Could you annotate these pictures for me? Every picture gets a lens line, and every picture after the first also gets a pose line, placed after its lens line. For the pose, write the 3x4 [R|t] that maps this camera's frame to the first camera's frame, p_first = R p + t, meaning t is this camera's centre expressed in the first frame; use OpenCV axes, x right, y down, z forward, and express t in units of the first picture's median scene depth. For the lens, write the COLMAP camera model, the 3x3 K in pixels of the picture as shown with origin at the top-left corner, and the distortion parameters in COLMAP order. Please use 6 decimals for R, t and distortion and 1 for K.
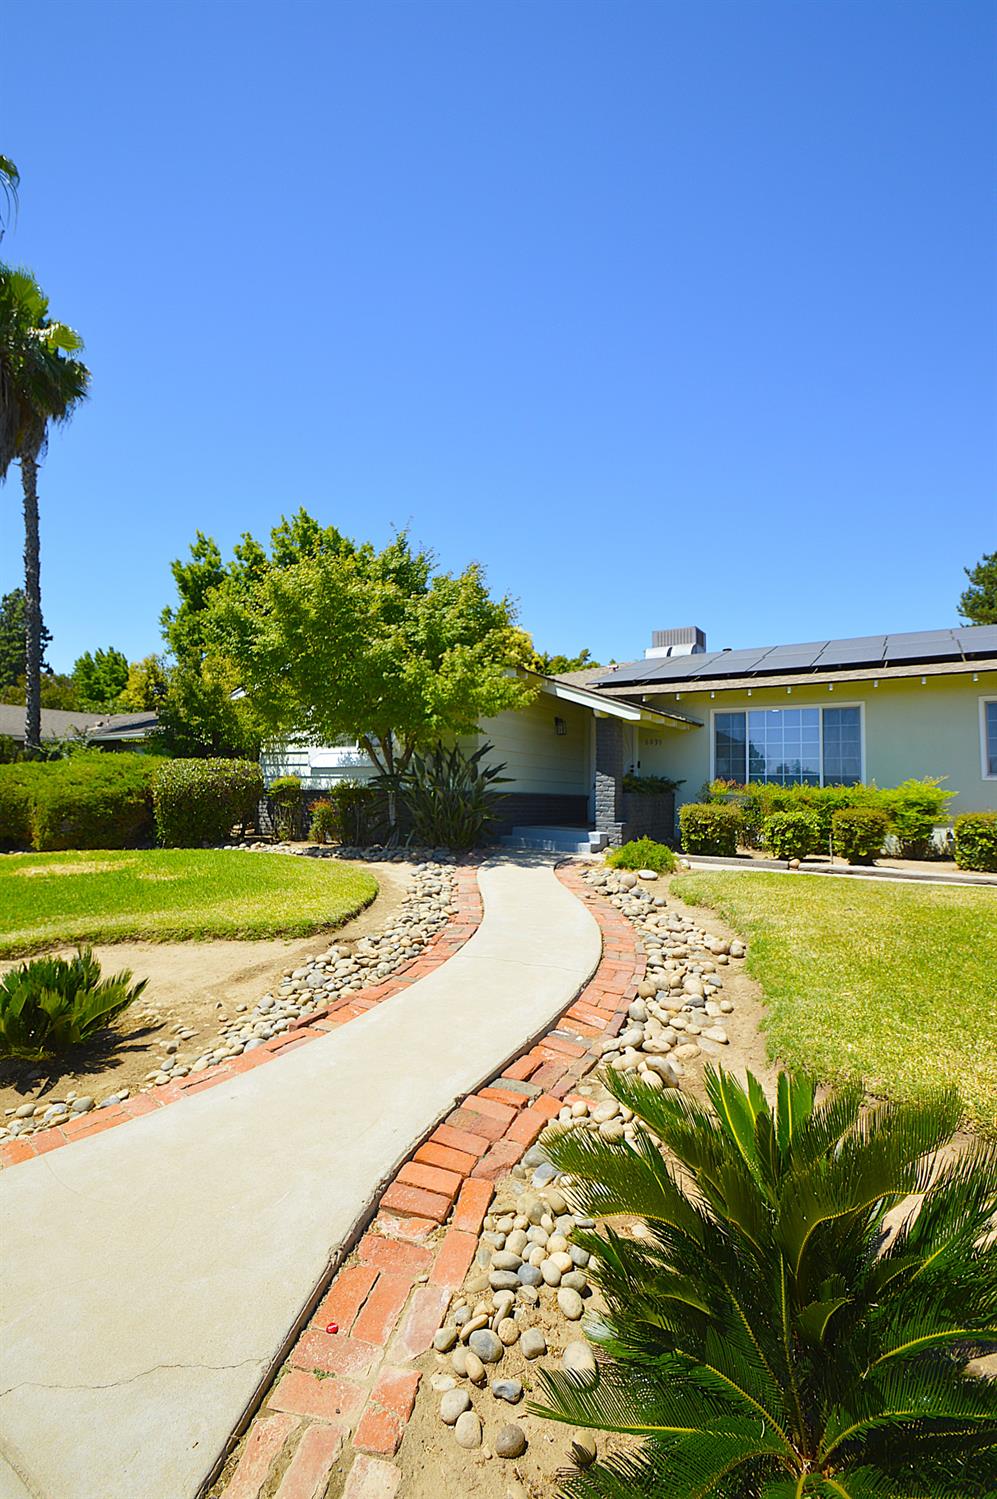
lens RADIAL K [[651.3, 0, 491.6], [0, 651.3, 743.6], [0, 0, 1]] dist [0.002193, 0.000491]
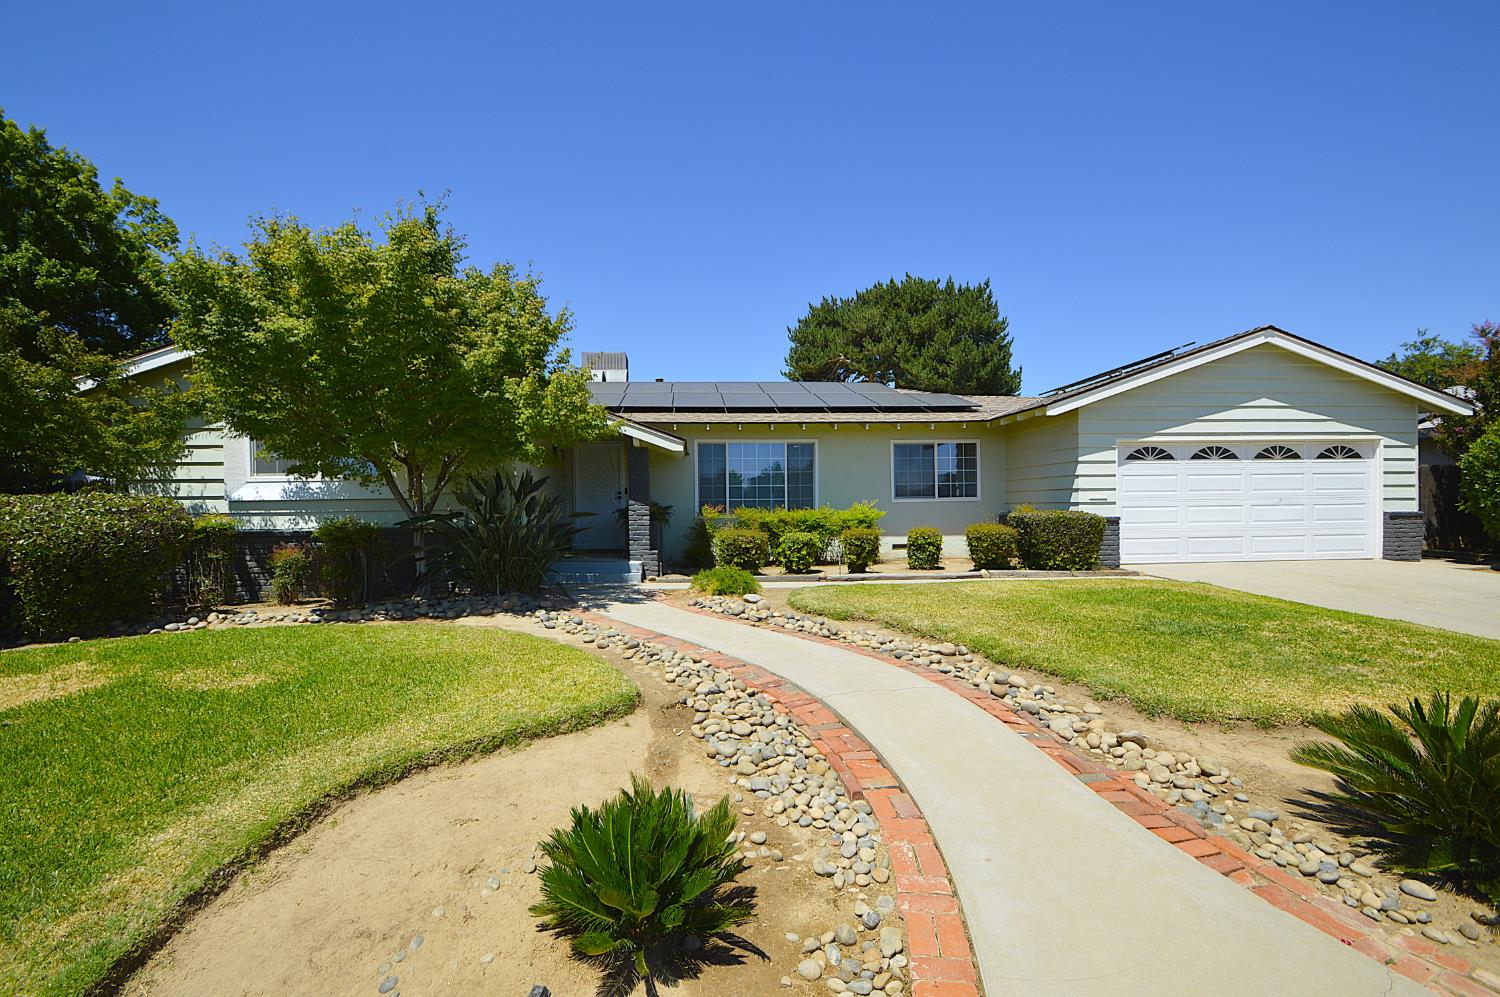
lens RADIAL K [[651.7, 0, 742.6], [0, 651.7, 501.3], [0, 0, 1]] dist [0.002193, 0.000491]
pose [[0.803088, -0.020366, 0.595512, -0.304029], [-0.016768, 0.998248, 0.056751, -0.016417], [-0.595624, -0.055561, 0.801339, 0.103215]]
